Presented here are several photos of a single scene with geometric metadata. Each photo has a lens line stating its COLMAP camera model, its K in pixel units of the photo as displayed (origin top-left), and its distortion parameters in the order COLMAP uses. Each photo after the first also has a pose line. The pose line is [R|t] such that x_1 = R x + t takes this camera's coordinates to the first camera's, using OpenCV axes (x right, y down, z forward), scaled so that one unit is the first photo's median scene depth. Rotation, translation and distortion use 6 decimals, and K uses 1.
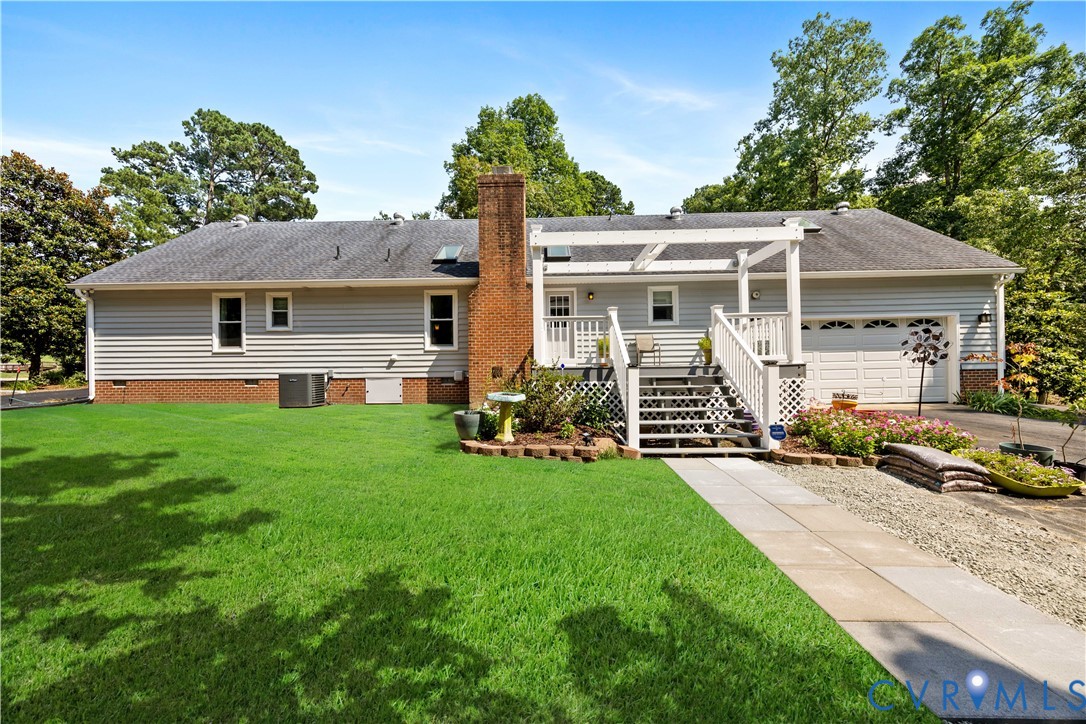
lens RADIAL K [[427.5, 0, 541.4], [0, 427.5, 362.2], [0, 0, 1]] dist [0.011148, 0.000019]
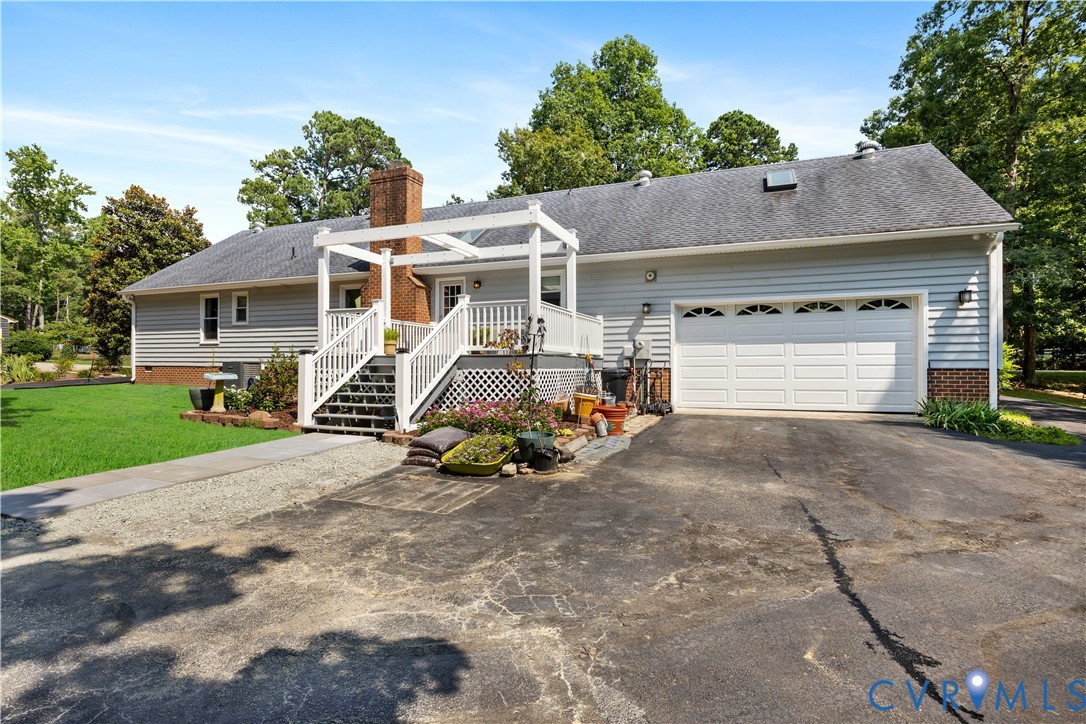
lens RADIAL K [[539.8, 0, 542.4], [0, 539.8, 357.8], [0, 0, 1]] dist [-0.003918, -0.000304]
pose [[0.937791, 0.009465, -0.347071, 0.595558], [-0.011736, 0.999921, -0.004442, 0.009963], [0.347002, 0.008239, 0.937828, -0.065426]]
